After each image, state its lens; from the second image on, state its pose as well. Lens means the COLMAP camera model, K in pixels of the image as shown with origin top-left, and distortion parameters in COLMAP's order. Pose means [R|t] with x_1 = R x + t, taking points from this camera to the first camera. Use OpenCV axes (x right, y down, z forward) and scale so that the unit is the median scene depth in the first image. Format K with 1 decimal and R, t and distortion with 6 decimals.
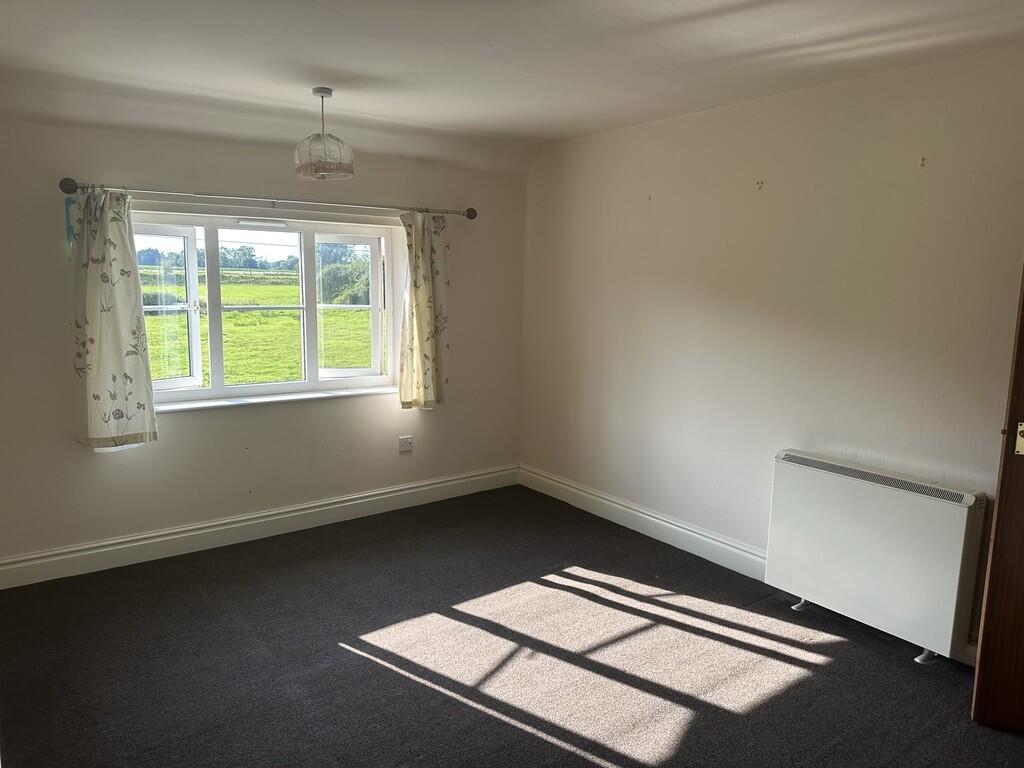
lens RADIAL K [[717.7, 0, 505.7], [0, 717.7, 384.6], [0, 0, 1]] dist [0.130224, -0.166843]
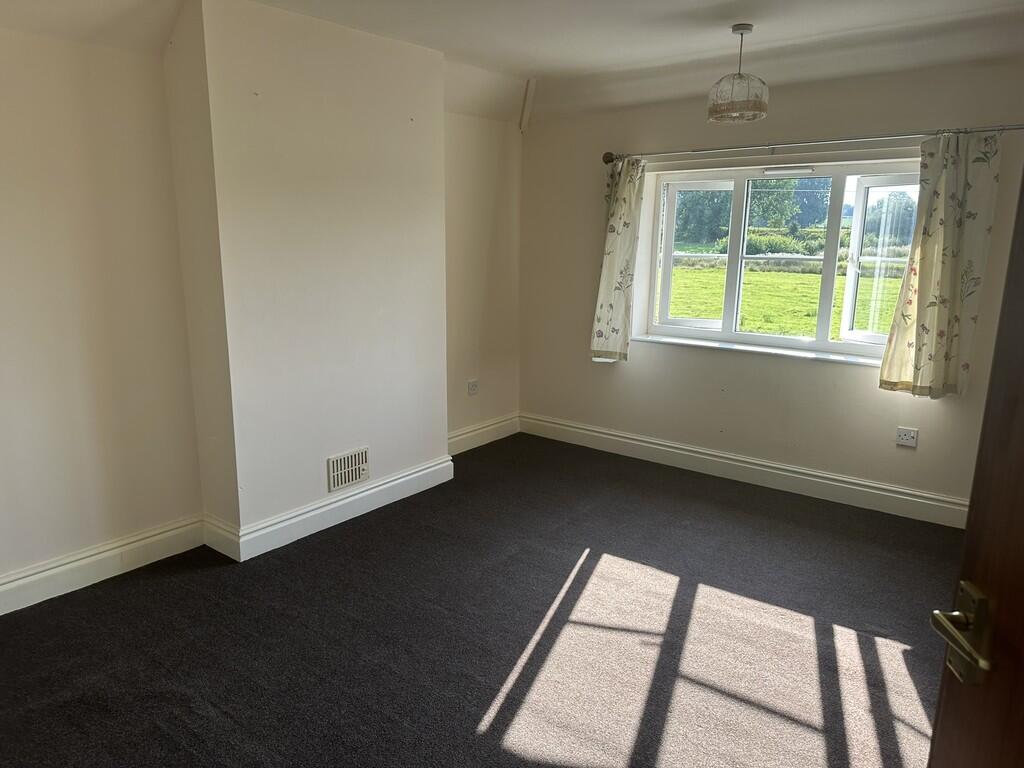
lens RADIAL K [[717.7, 0, 505.7], [0, 717.7, 384.6], [0, 0, 1]] dist [0.130224, -0.166843]
pose [[0.279040, 0.191778, -0.940935, 0.657789], [-0.145785, 0.976957, 0.155887, -0.047256], [0.949149, 0.093675, 0.300568, 0.452458]]
